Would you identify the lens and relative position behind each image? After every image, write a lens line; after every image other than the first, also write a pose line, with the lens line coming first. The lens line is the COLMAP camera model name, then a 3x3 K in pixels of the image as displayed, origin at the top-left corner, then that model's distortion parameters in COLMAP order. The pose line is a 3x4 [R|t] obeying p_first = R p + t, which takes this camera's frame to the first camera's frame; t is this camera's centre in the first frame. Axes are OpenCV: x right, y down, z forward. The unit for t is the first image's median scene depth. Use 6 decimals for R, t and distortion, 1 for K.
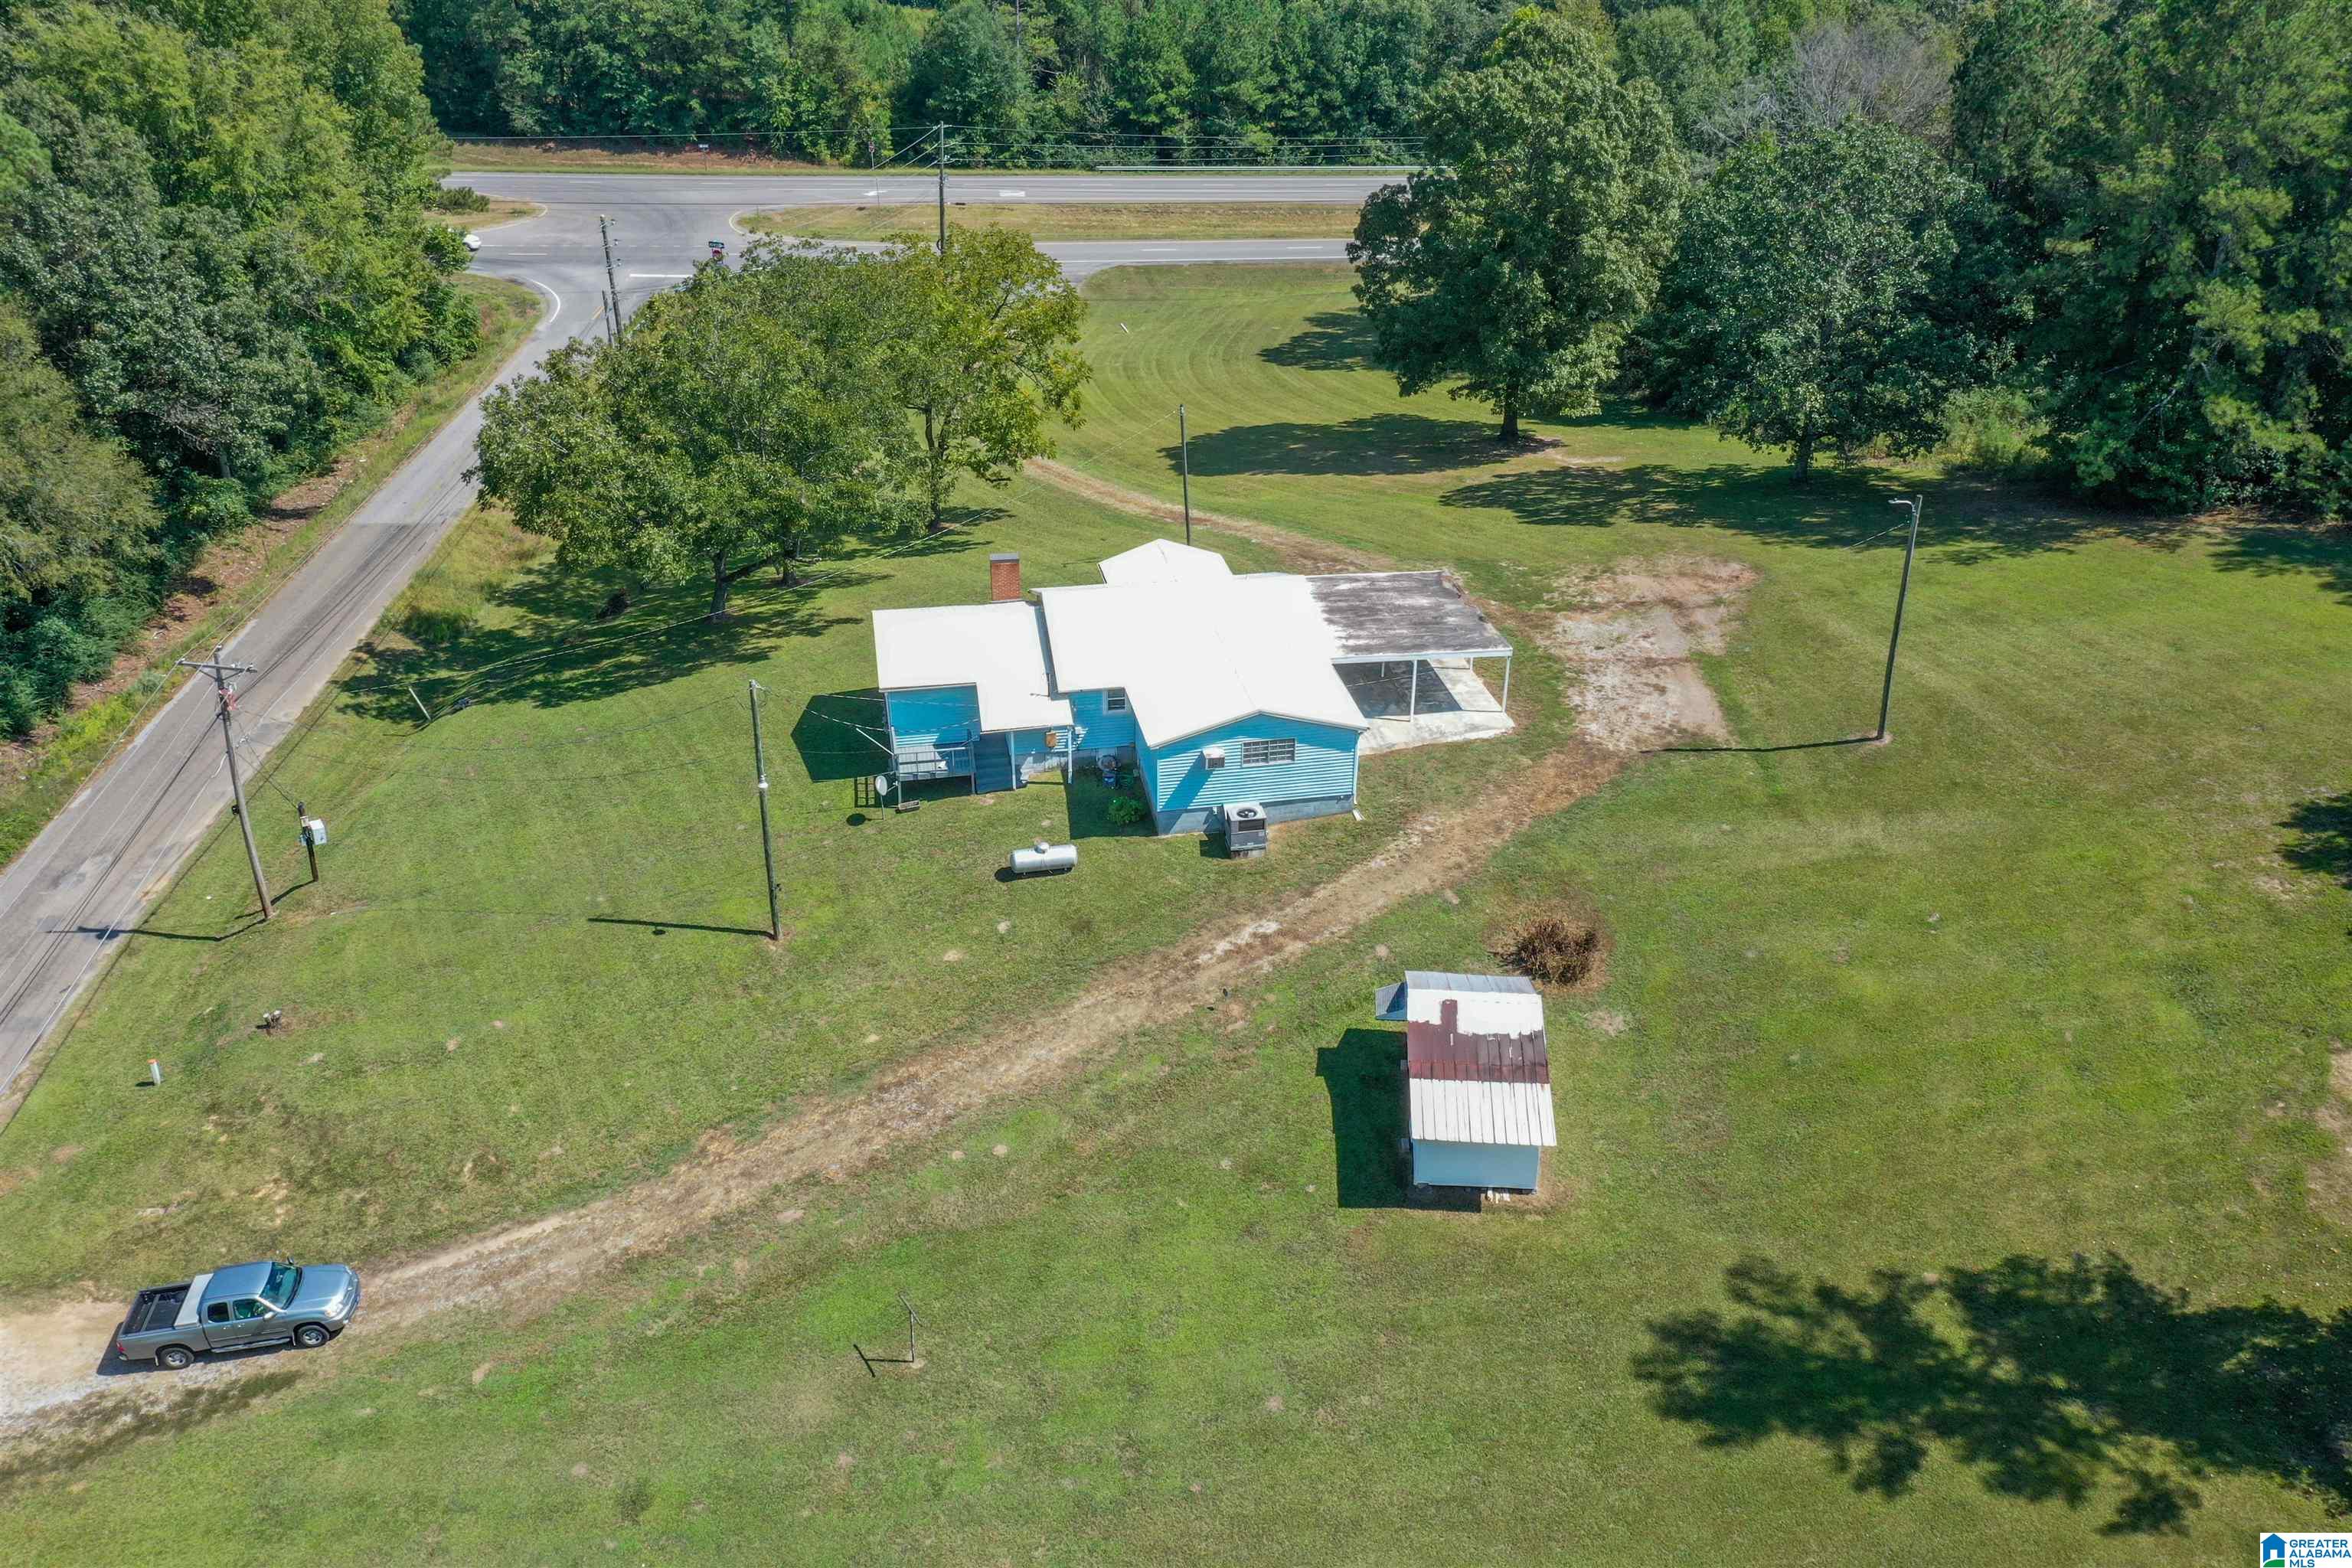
lens RADIAL K [[1851.9, 0, 1167.9], [0, 1851.9, 792.6], [0, 0, 1]] dist [-0.000498, 0.000606]
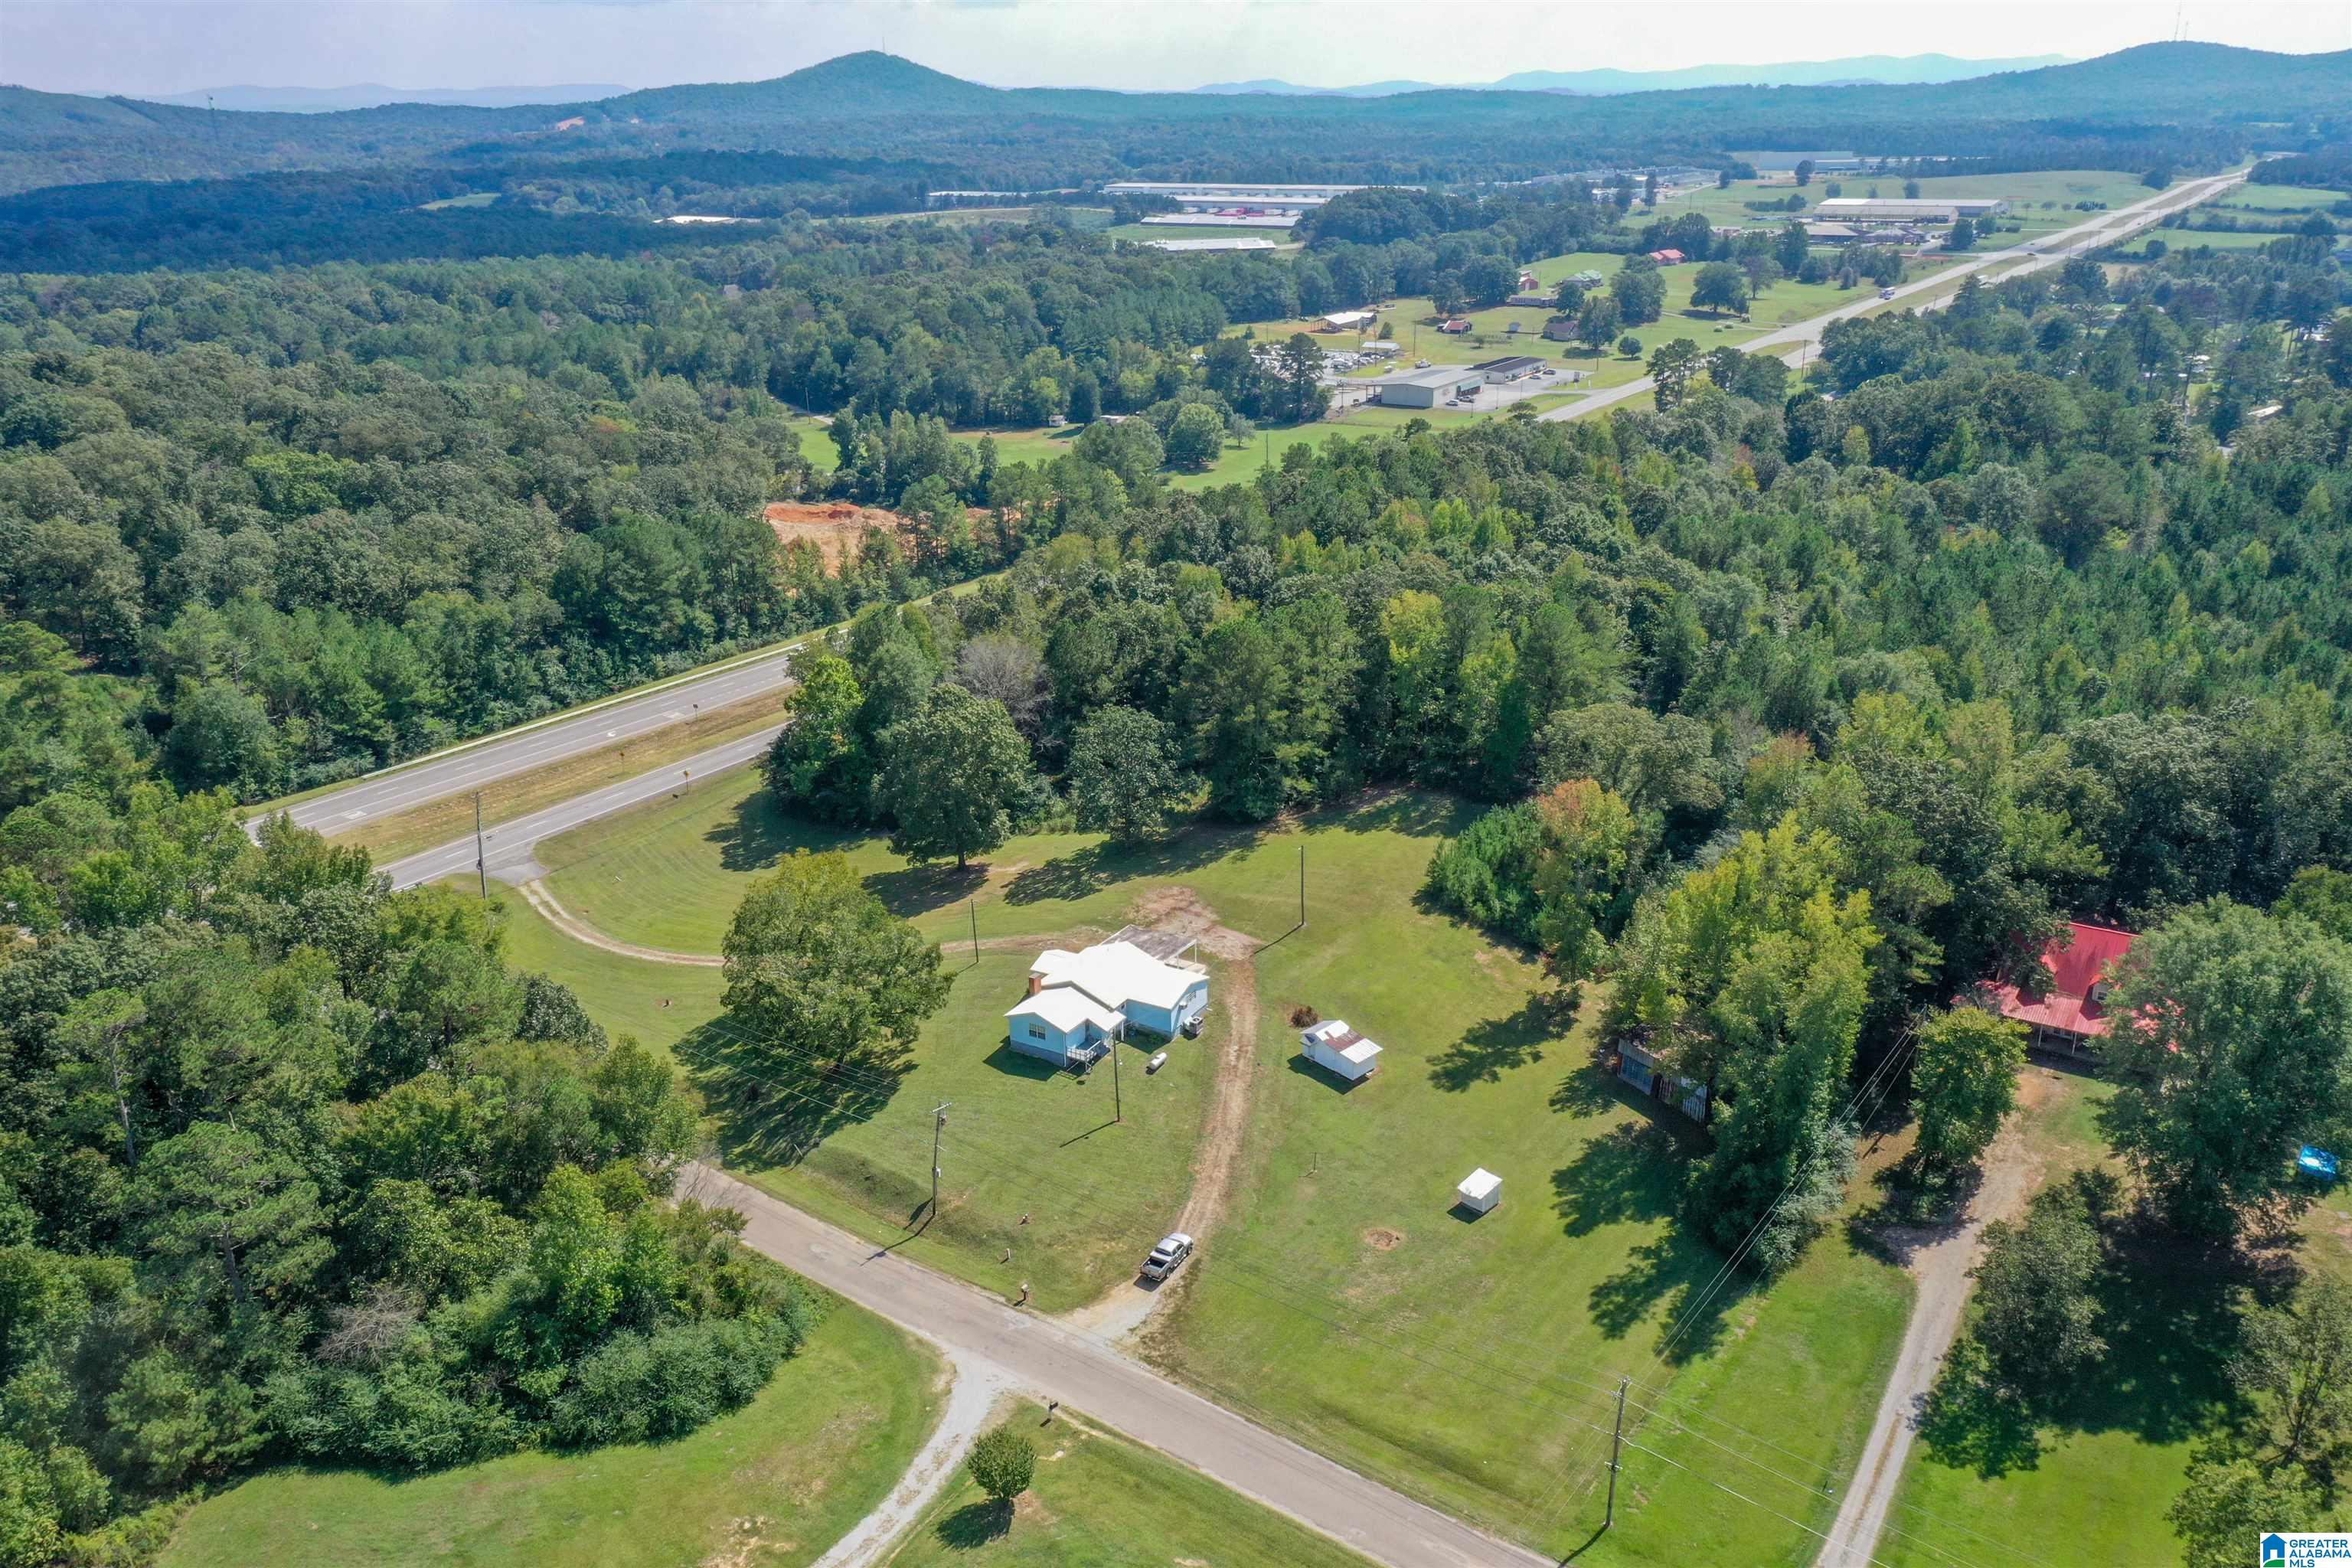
lens RADIAL K [[1845.8, 0, 1182.6], [0, 1845.8, 784.6], [0, 0, 1]] dist [0.003419, 0.006794]
pose [[0.645858, -0.273999, 0.712595, -1.431876], [0.381072, 0.924490, 0.010091, -0.272344], [-0.661552, 0.265032, 0.701503, -0.804938]]
